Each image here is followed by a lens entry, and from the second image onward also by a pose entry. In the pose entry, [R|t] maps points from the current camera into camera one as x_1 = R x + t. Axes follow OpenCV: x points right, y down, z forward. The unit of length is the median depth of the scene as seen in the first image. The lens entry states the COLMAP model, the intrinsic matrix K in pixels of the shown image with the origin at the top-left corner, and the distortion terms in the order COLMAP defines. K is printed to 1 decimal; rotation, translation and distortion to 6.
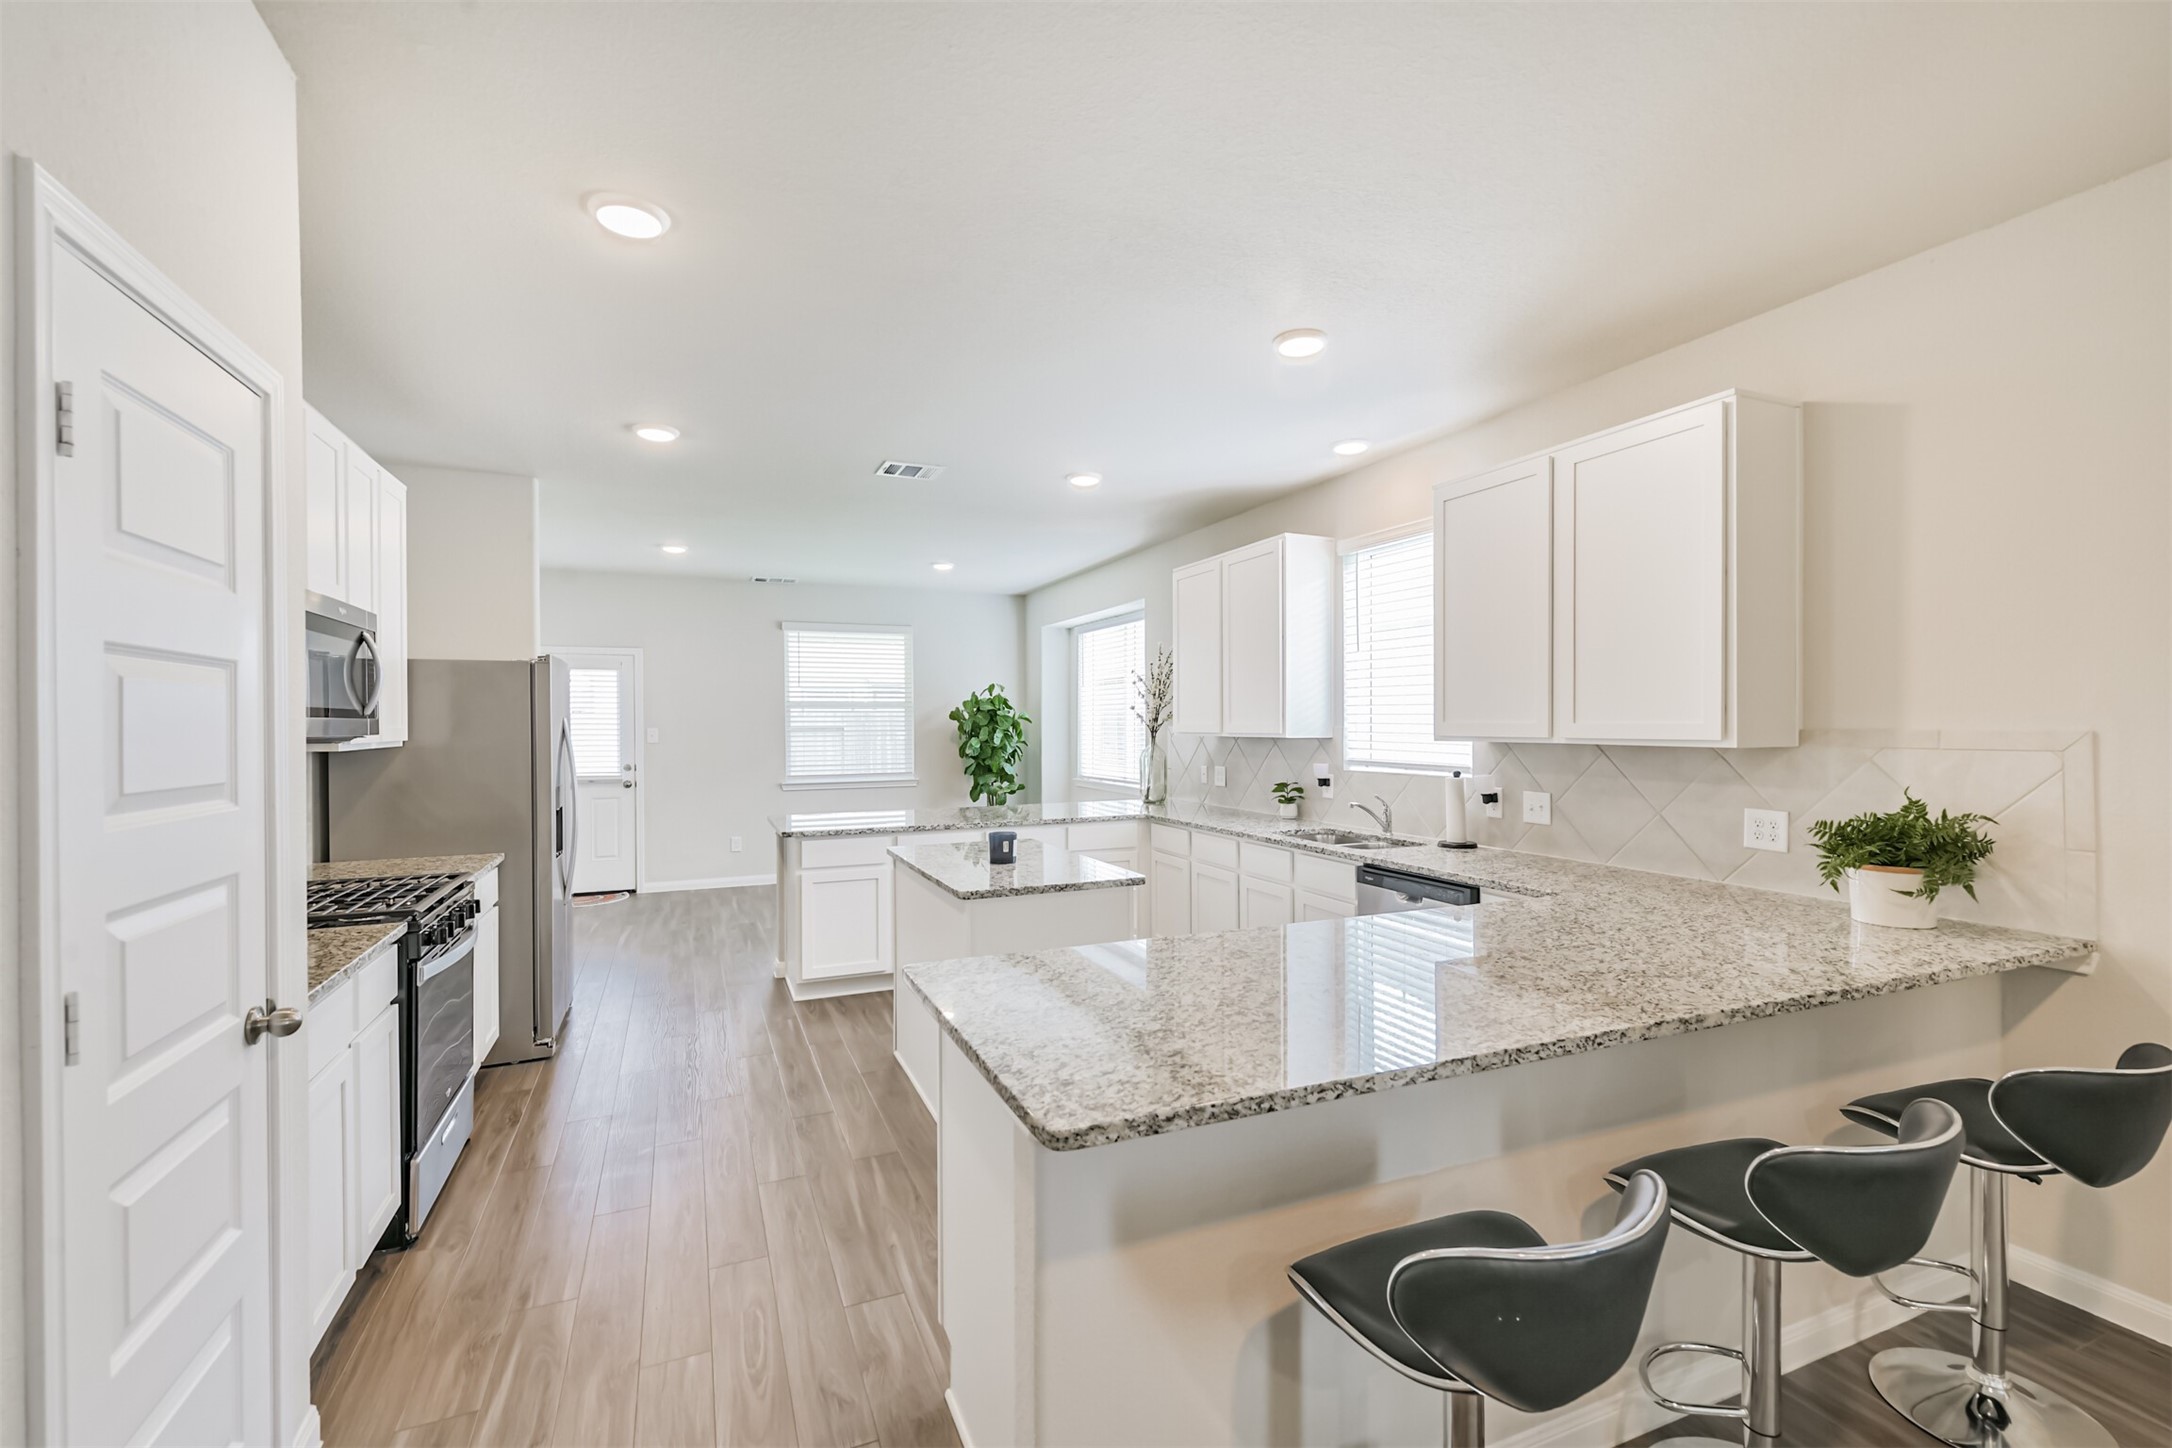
lens RADIAL K [[932.2, 0, 1091.8], [0, 932.2, 721.4], [0, 0, 1]] dist [0.014997, -0.000096]
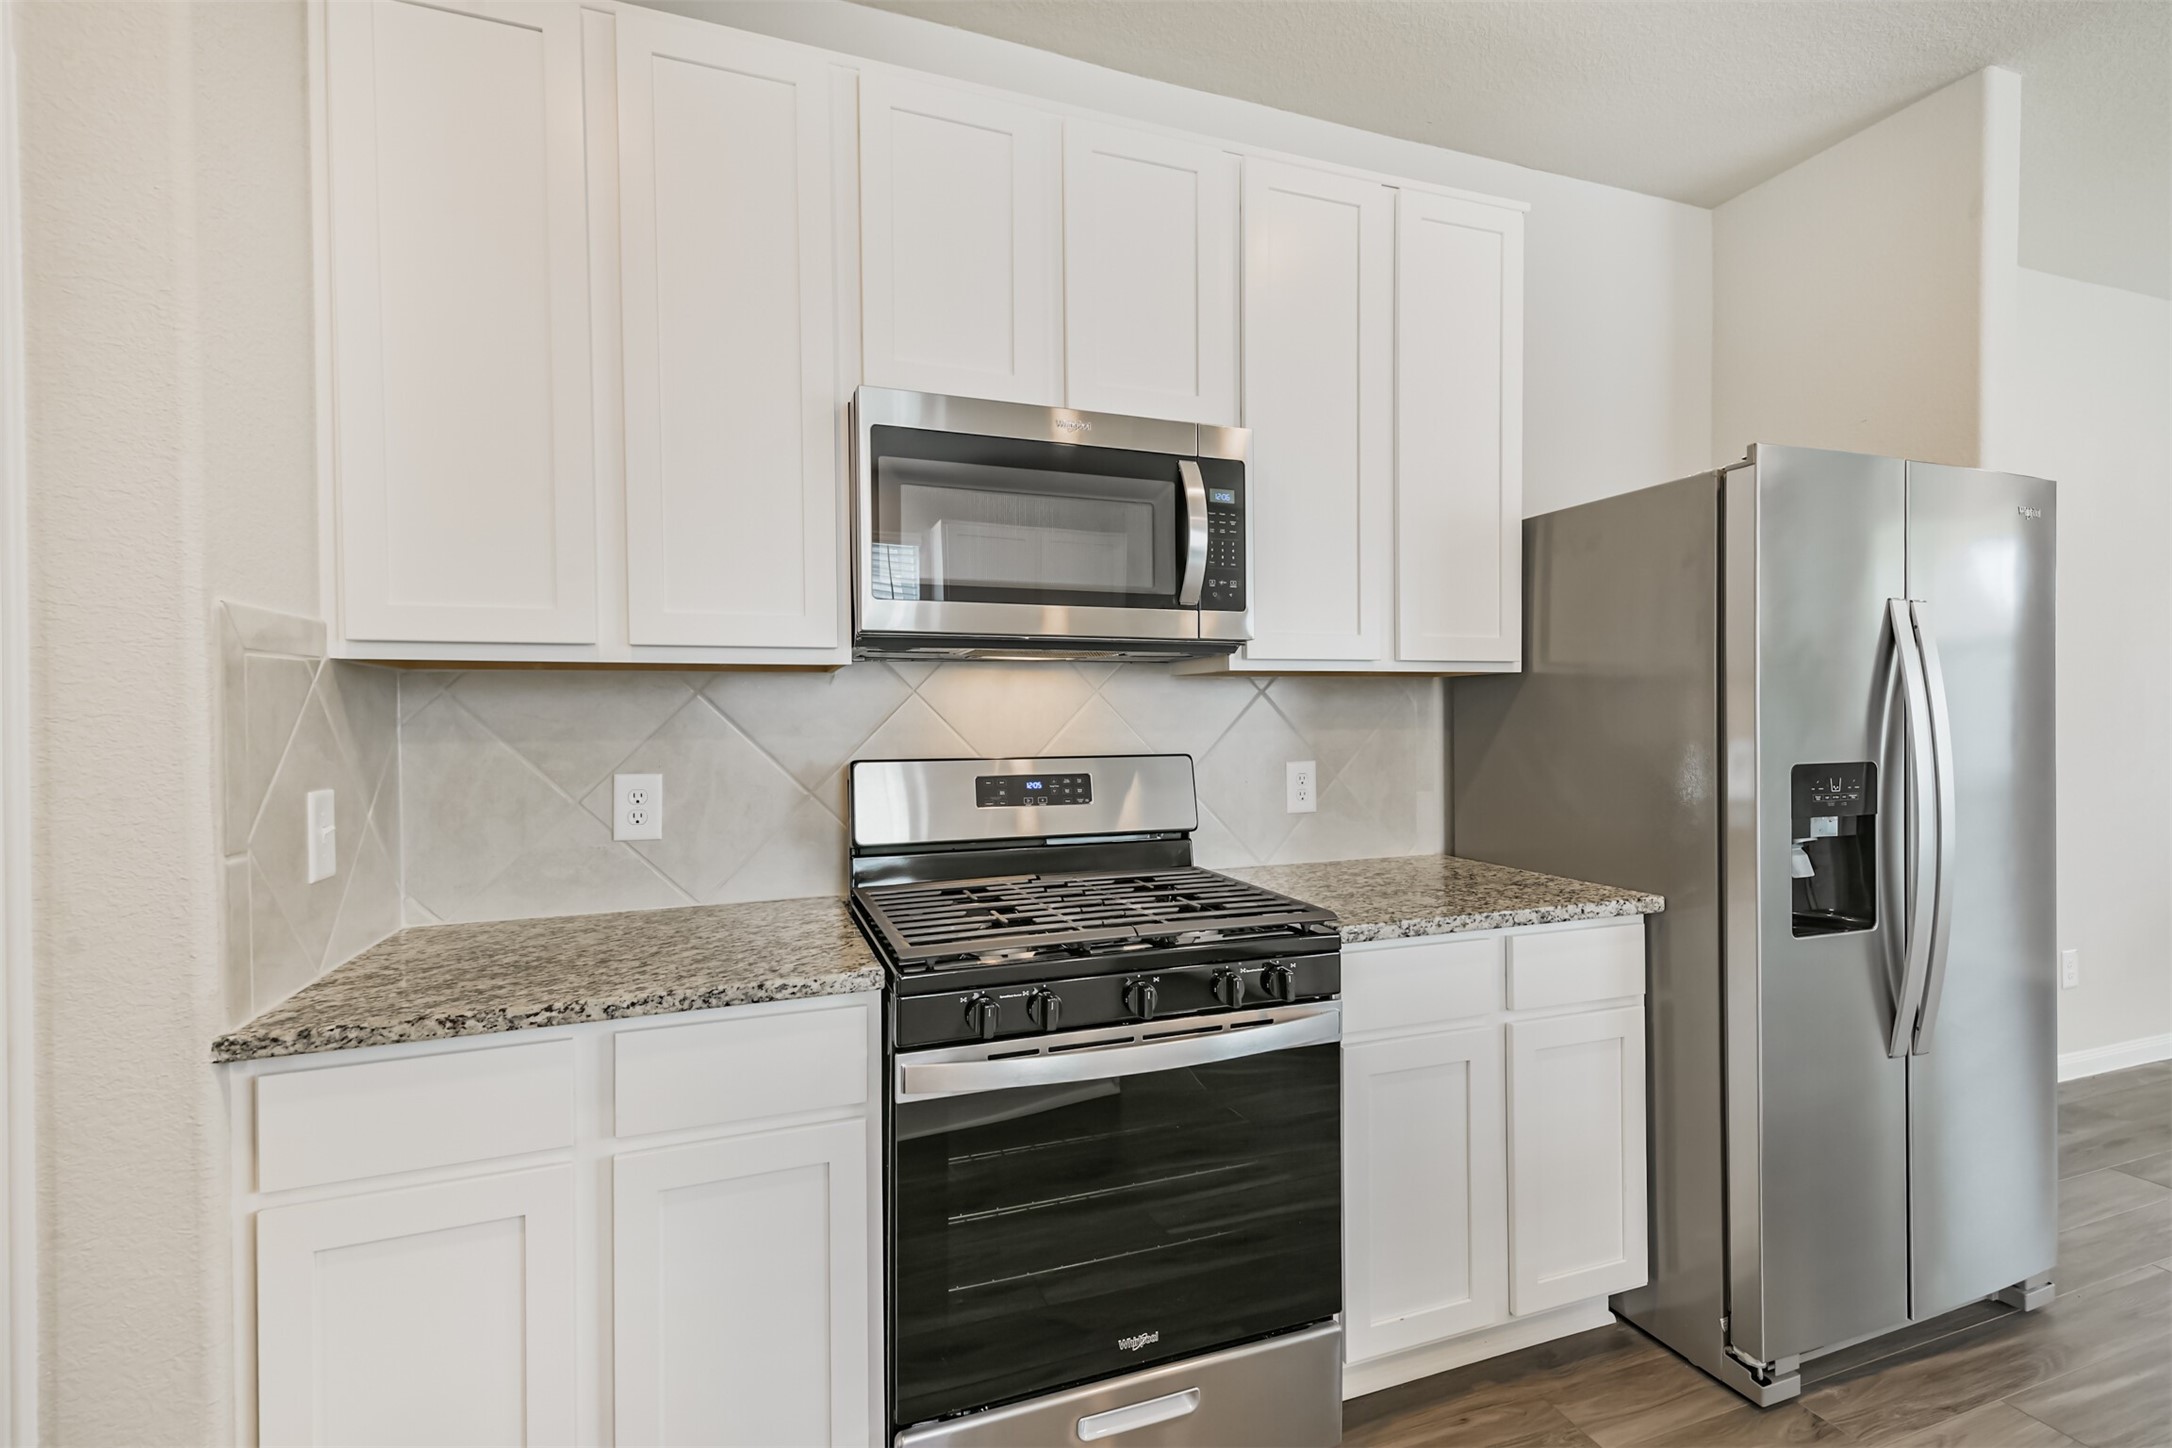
lens RADIAL K [[959.6, 0, 1092.4], [0, 959.6, 723.0], [0, 0, 1]] dist [0.014991, -0.000060]
pose [[-0.058085, 0.010050, -0.998261, -0.096080], [0.009675, 0.999908, 0.009504, 0.034373], [0.998265, -0.009106, -0.058177, 0.546950]]
